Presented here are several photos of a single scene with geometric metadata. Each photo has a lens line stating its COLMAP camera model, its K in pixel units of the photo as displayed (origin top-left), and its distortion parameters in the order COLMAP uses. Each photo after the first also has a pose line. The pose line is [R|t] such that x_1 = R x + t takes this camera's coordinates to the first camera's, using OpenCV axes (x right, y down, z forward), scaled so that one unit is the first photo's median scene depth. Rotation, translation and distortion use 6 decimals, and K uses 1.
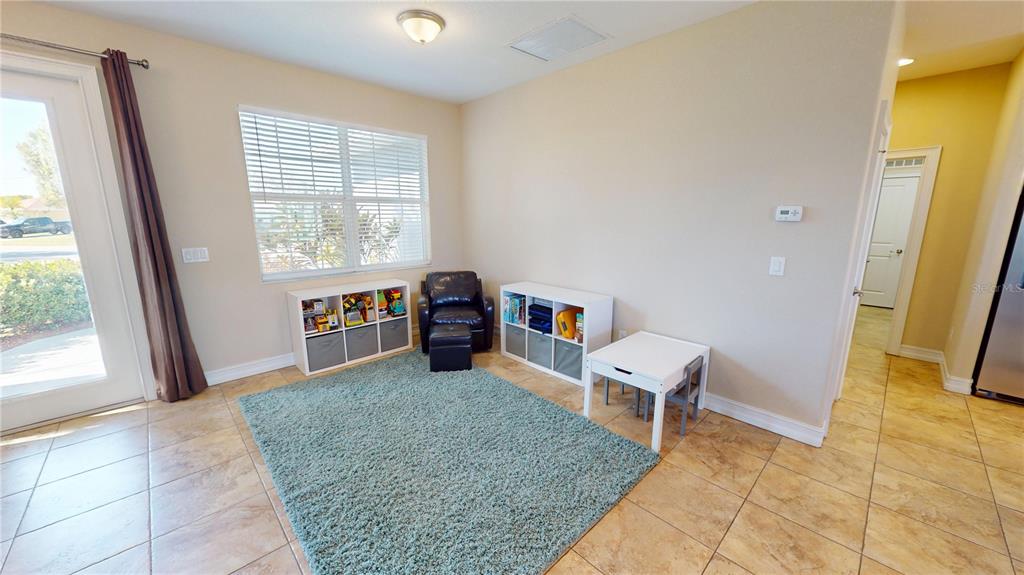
lens RADIAL K [[374.3, 0, 511.5], [0, 374.3, 291.5], [0, 0, 1]] dist [-0.000806, 0.000131]
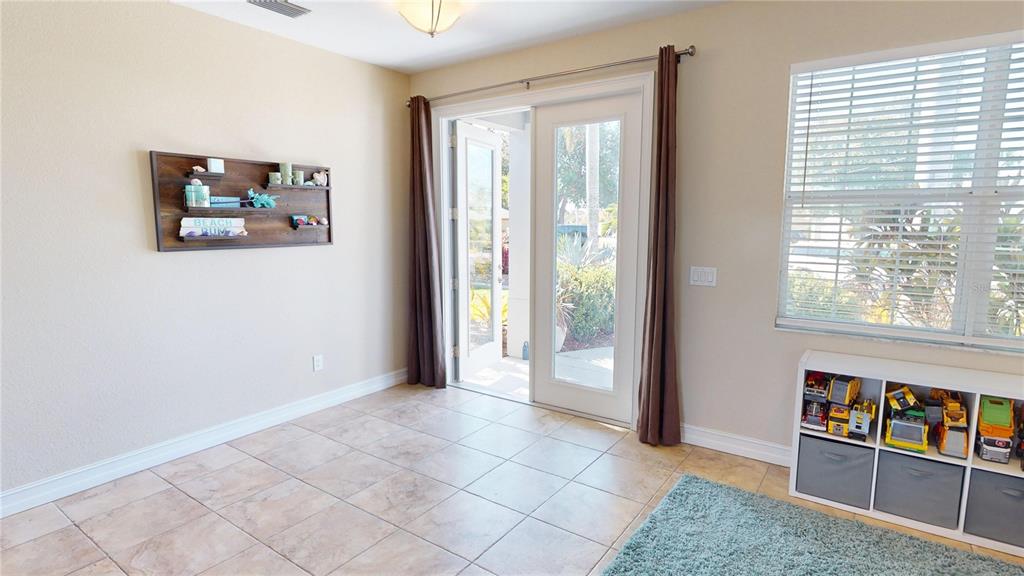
lens RADIAL K [[525.2, 0, 514.4], [0, 525.2, 290.7], [0, 0, 1]] dist [-0.000198, -0.000485]
pose [[0.190915, 0.125612, -0.973536, 0.150614], [-0.199047, 0.976128, 0.086912, -0.082603], [0.961214, 0.177187, 0.211360, 0.384571]]
